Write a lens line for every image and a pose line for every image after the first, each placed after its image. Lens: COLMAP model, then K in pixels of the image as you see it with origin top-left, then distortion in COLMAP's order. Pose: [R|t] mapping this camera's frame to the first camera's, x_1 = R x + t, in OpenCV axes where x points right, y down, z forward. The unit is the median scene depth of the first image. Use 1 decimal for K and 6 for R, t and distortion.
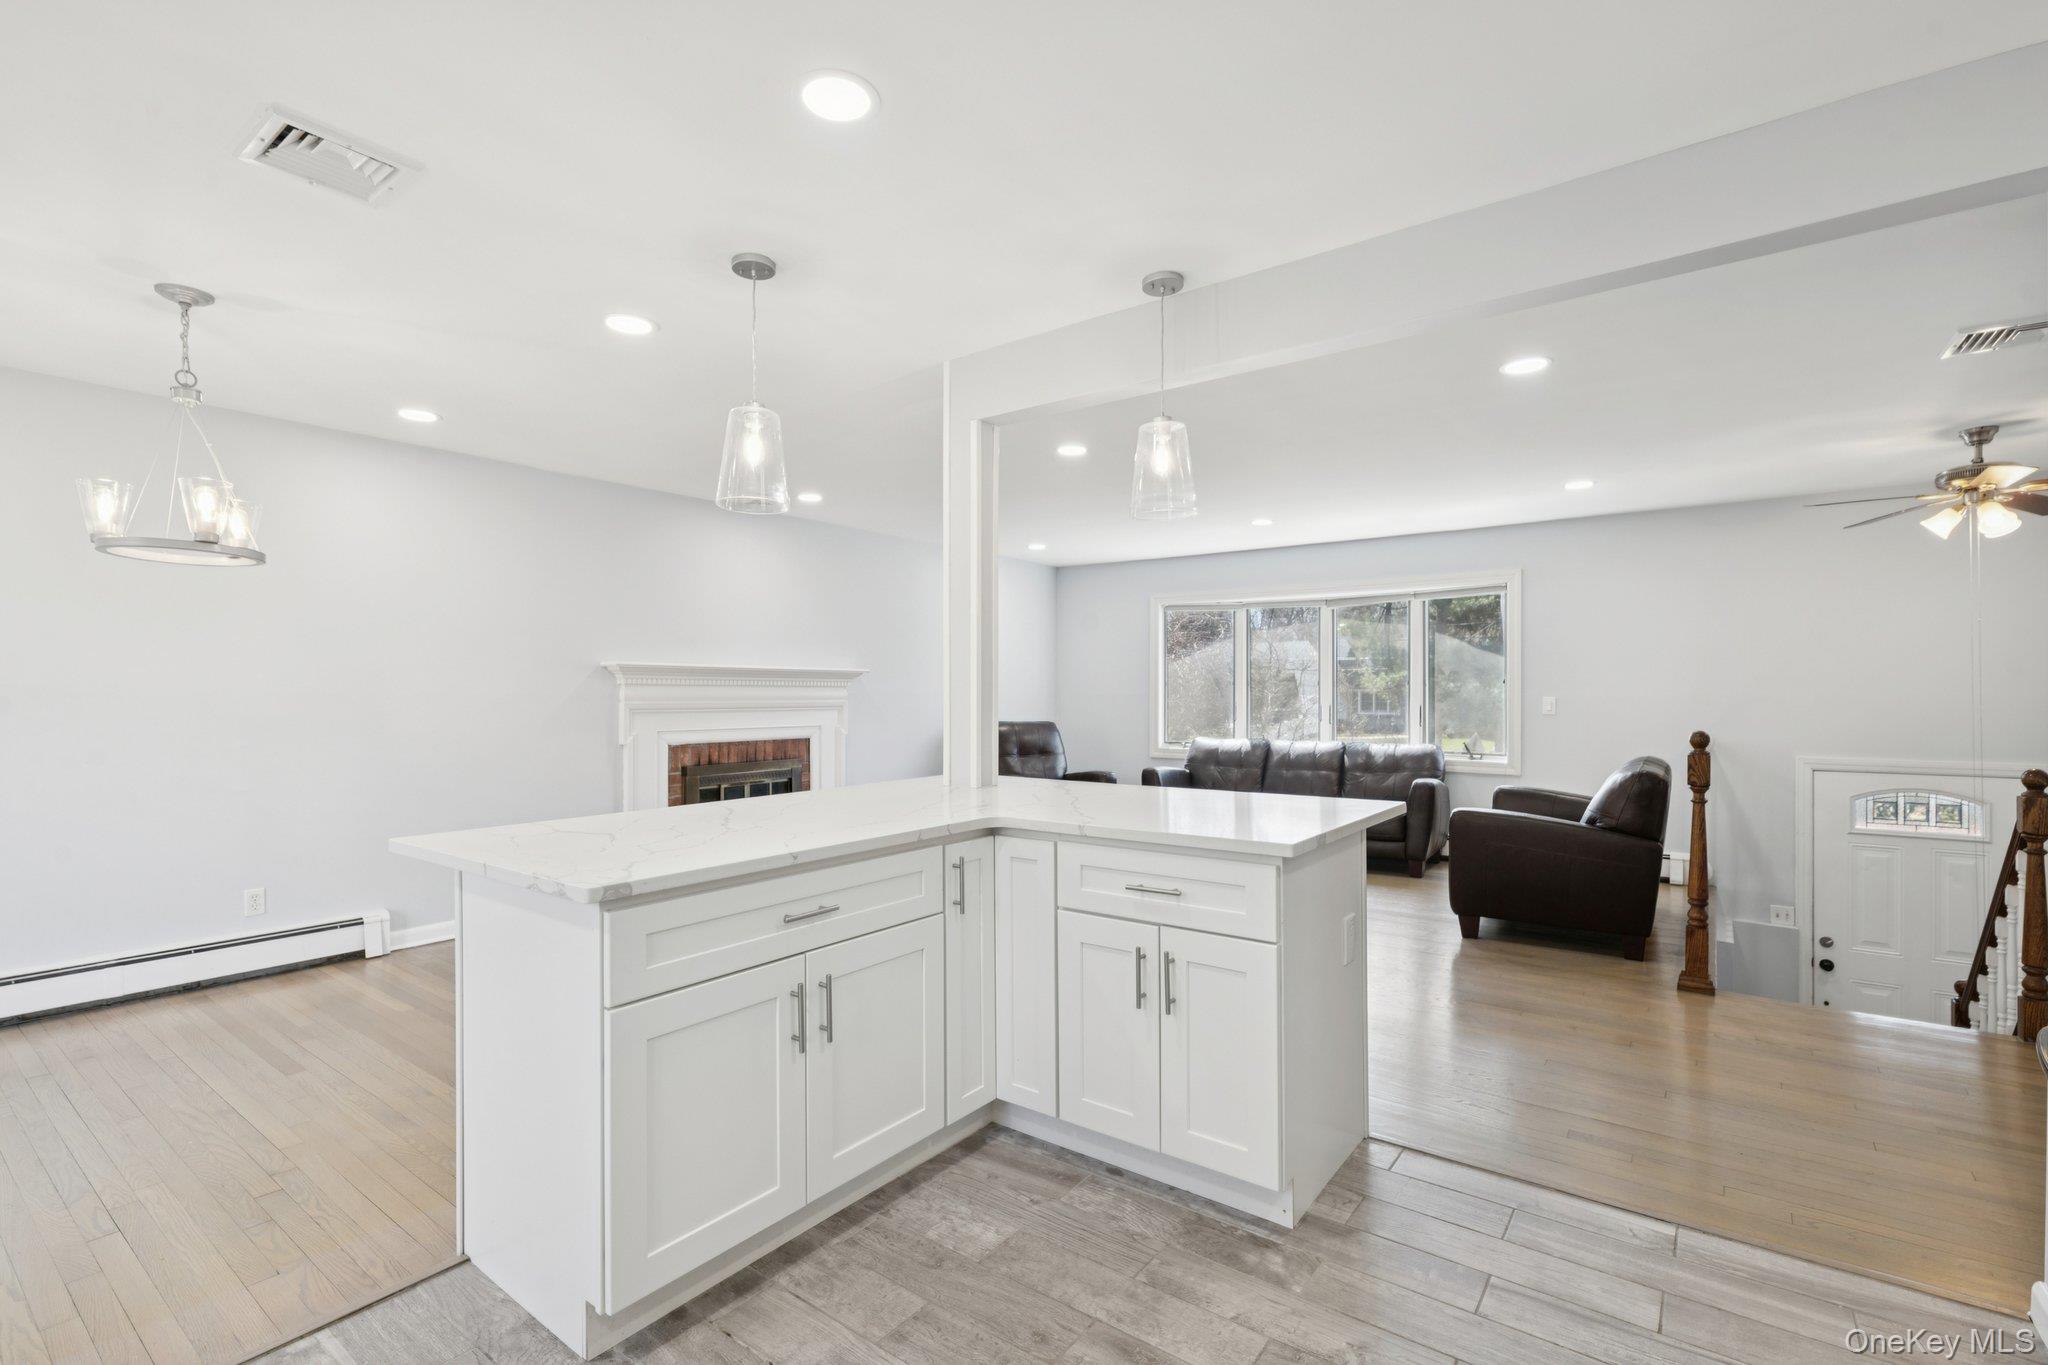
lens RADIAL K [[927.0, 0, 1018.8], [0, 927.0, 689.3], [0, 0, 1]] dist [0.001761, 0.000198]
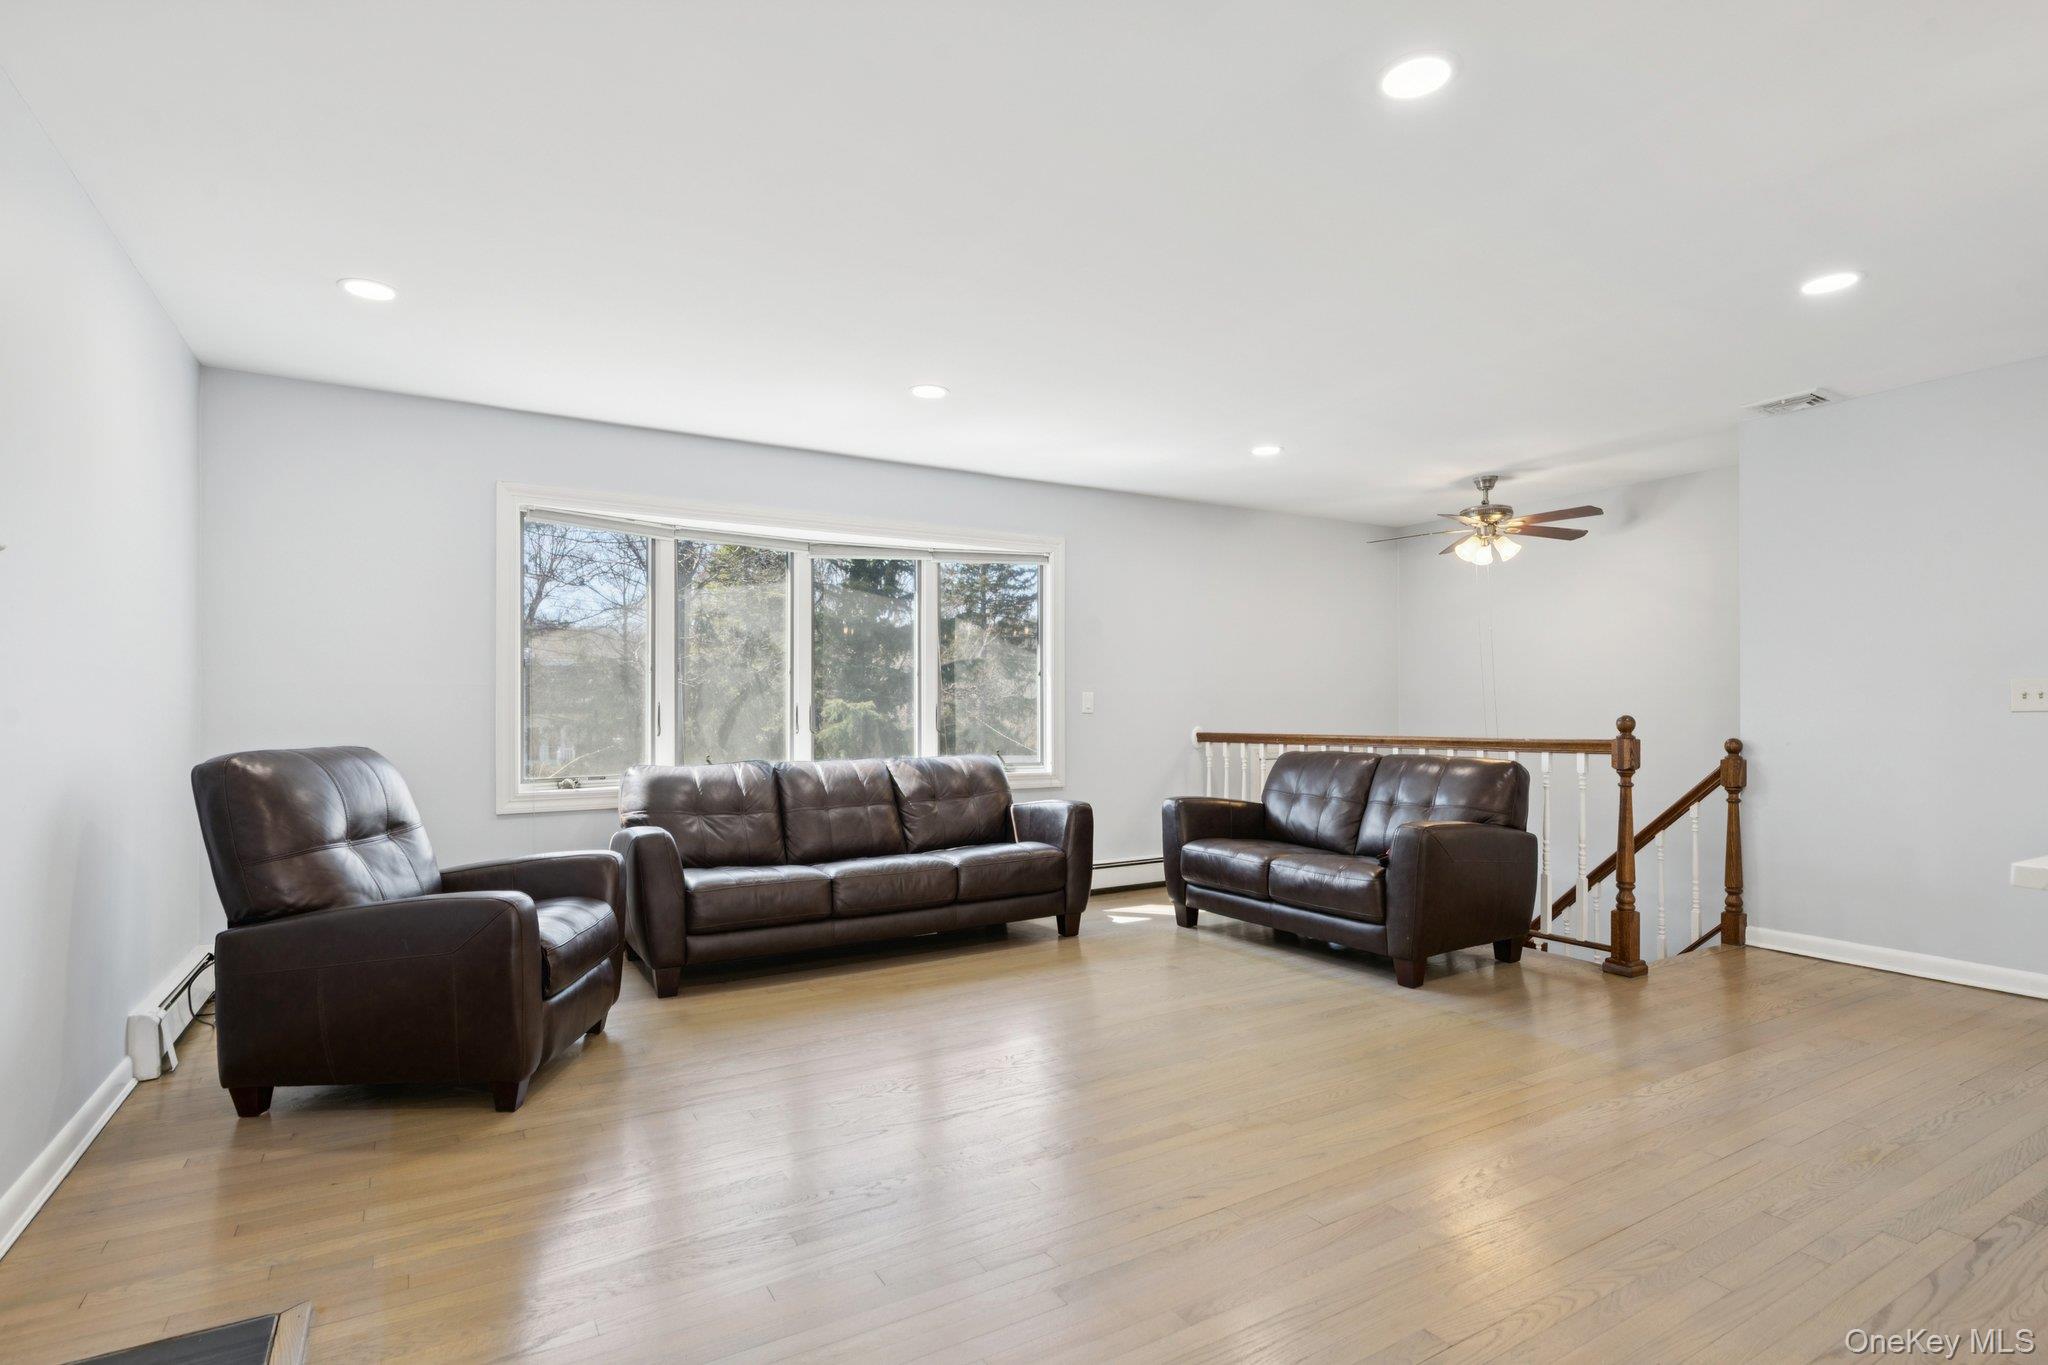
lens RADIAL K [[1009.9, 0, 1023.4], [0, 1009.9, 693.0], [0, 0, 1]] dist [0.003115, 0.001040]
pose [[0.373072, 0.012963, 0.927712, -0.331942], [-0.000443, 0.999905, -0.013793, 0.022748], [-0.927802, 0.004735, 0.373042, 0.752963]]
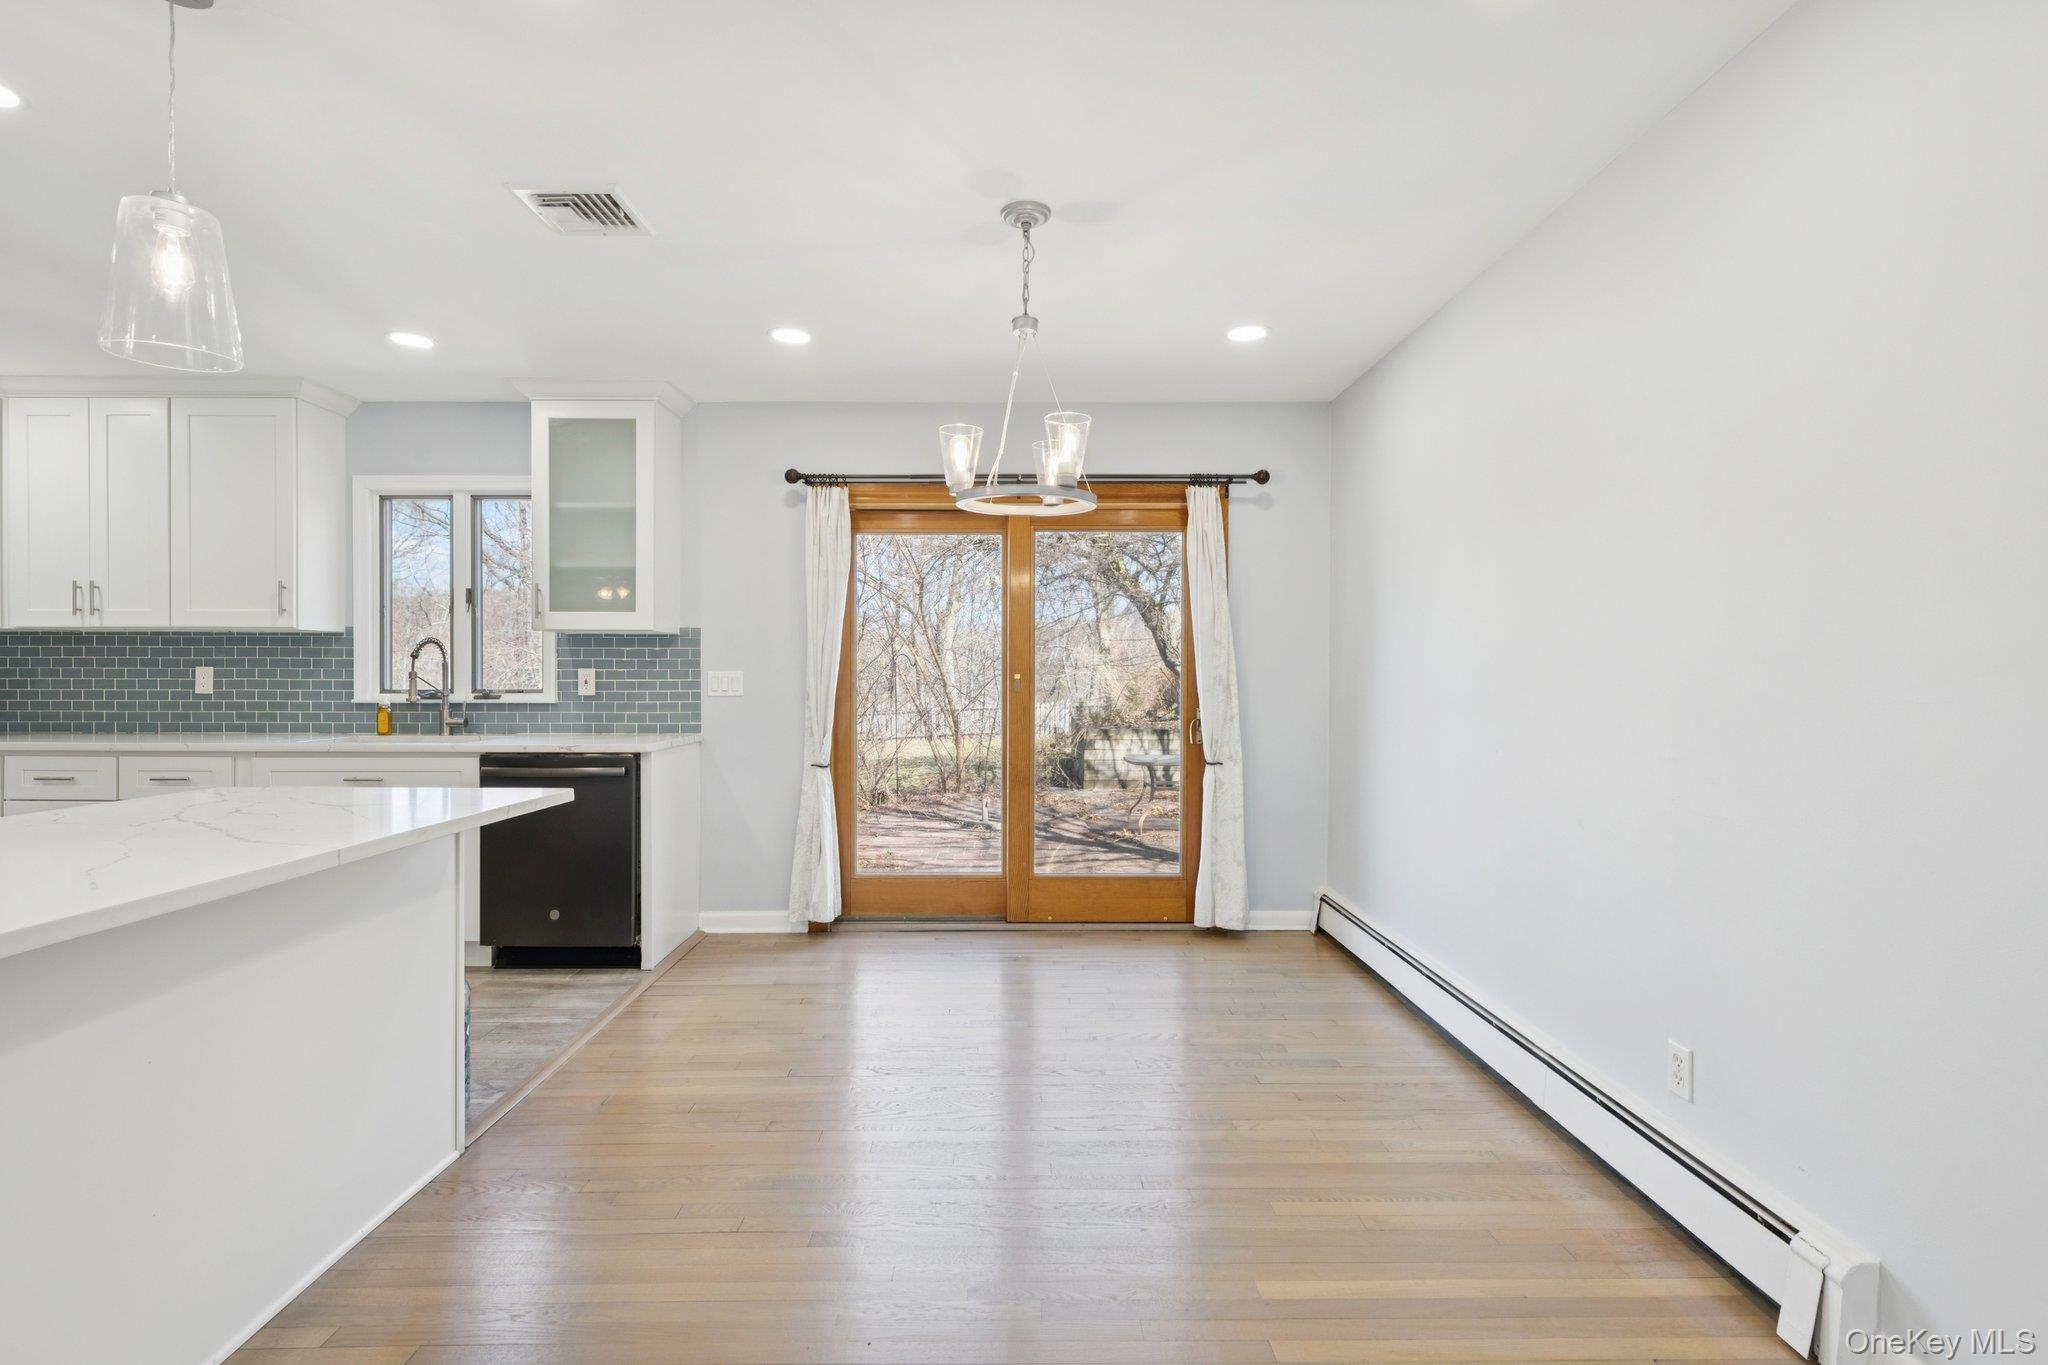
lens RADIAL K [[968.9, 0, 1013.3], [0, 968.9, 682.9], [0, 0, 1]] dist [0.000522, -0.000416]
pose [[-0.795793, 0.004999, -0.605548, -0.145673], [-0.000227, 0.999963, 0.008553, 0.009973], [0.605569, 0.006944, -0.795763, 0.803839]]
